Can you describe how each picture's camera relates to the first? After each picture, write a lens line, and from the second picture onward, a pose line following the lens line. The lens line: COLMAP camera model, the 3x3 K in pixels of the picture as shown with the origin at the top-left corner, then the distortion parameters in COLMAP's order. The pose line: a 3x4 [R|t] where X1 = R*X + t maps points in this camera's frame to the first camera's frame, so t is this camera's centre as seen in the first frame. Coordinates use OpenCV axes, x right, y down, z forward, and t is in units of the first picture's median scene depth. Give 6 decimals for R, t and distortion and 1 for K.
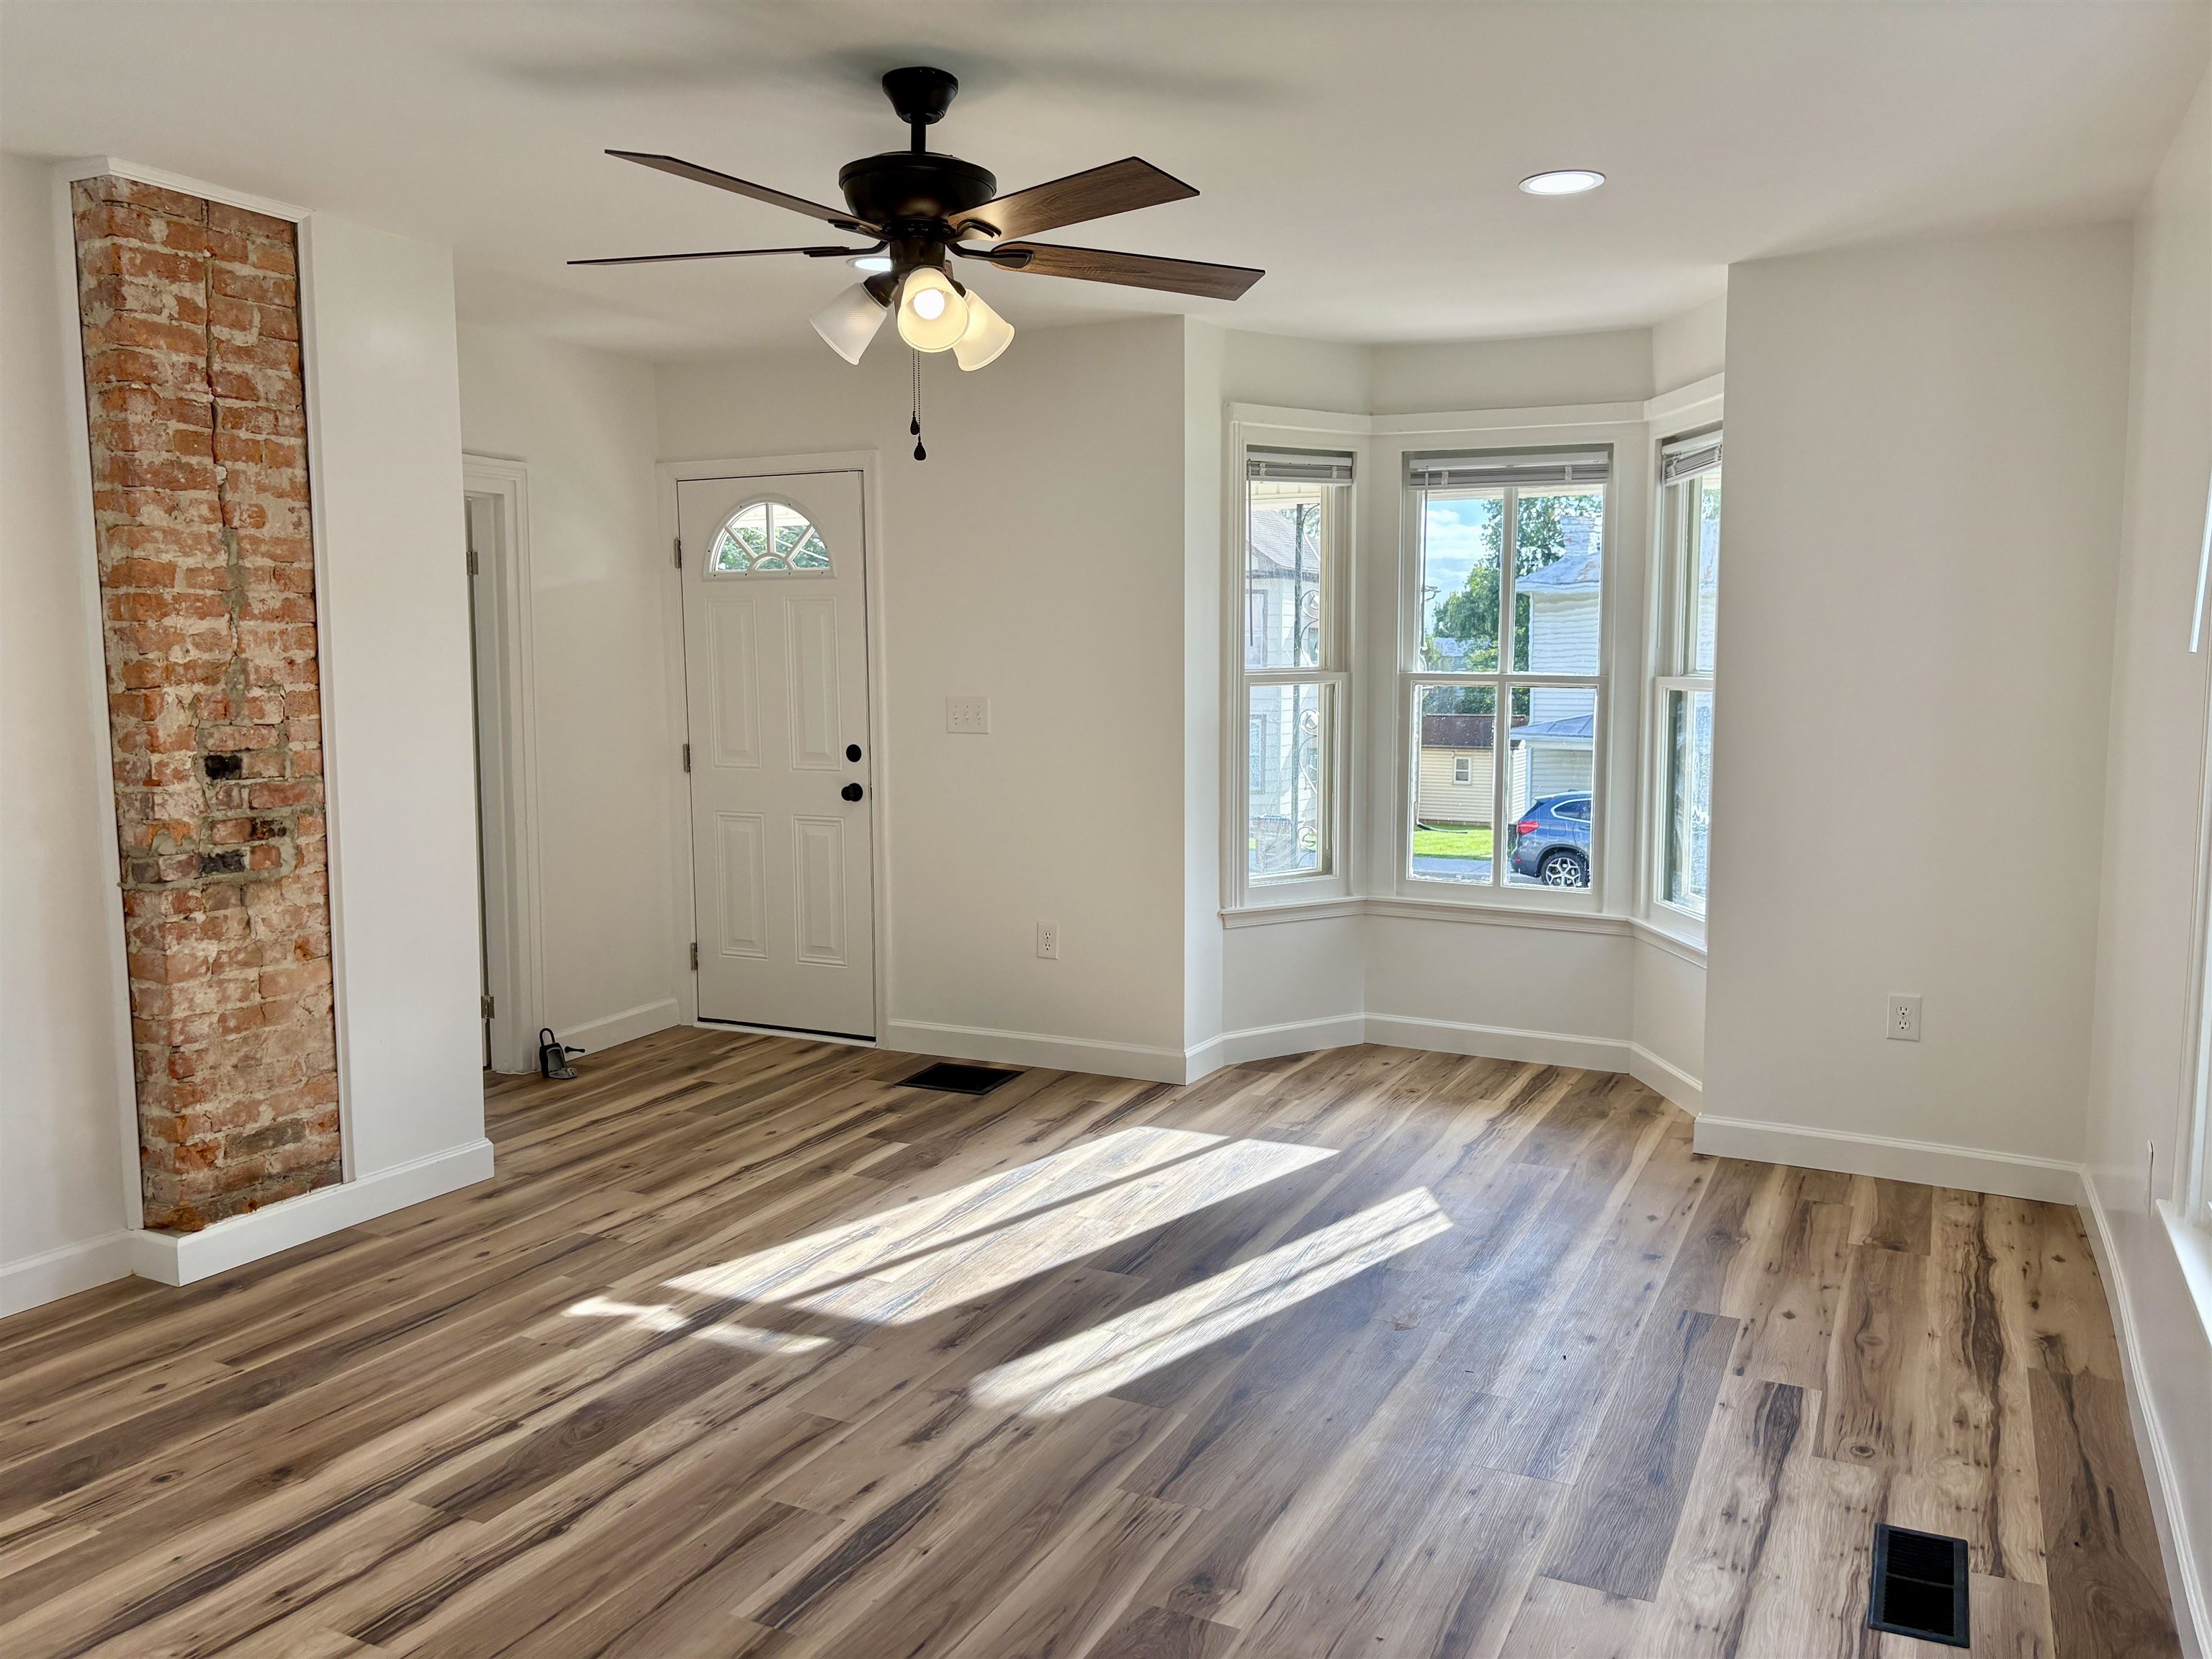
lens RADIAL K [[1664.4, 0, 1100.0], [0, 1664.4, 836.8], [0, 0, 1]] dist [0.028364, -0.010063]
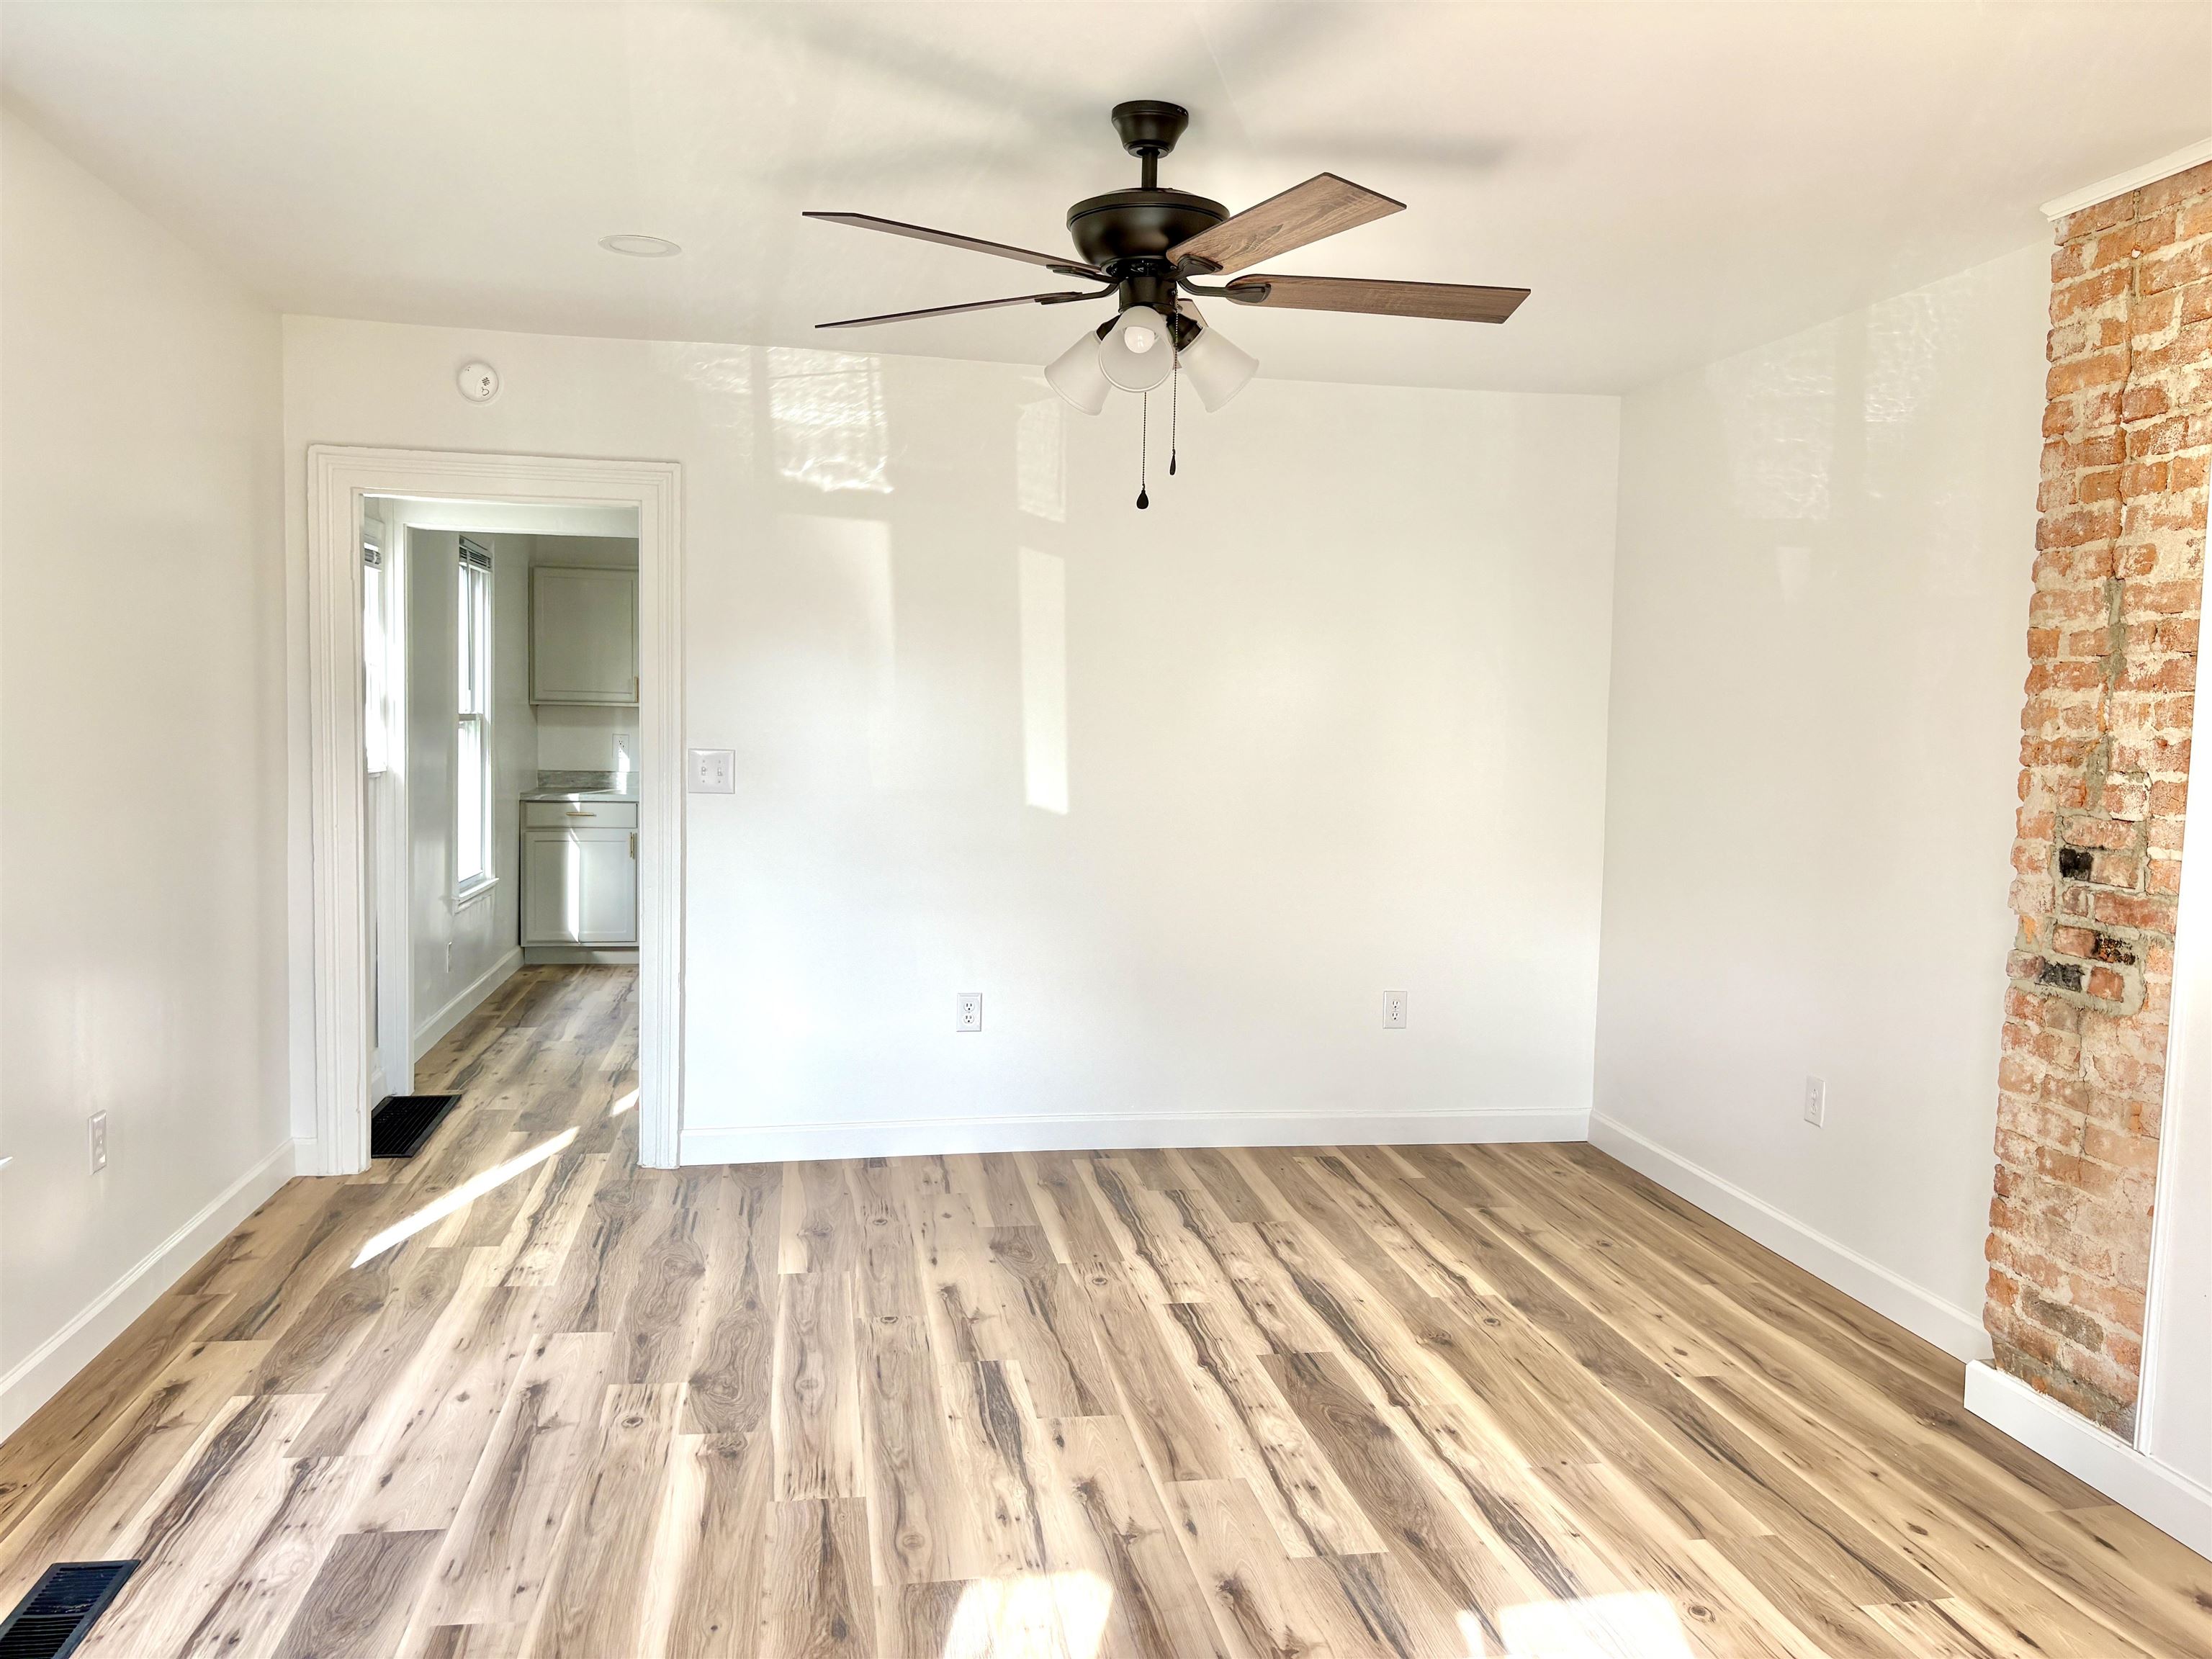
lens RADIAL K [[1694.7, 0, 1100.8], [0, 1694.7, 847.2], [0, 0, 1]] dist [0.065105, -0.080952]
pose [[-0.803897, 0.030432, -0.593989, 0.384770], [-0.086367, 0.982132, 0.167207, -0.151695], [0.588464, 0.185718, -0.786904, 1.384092]]
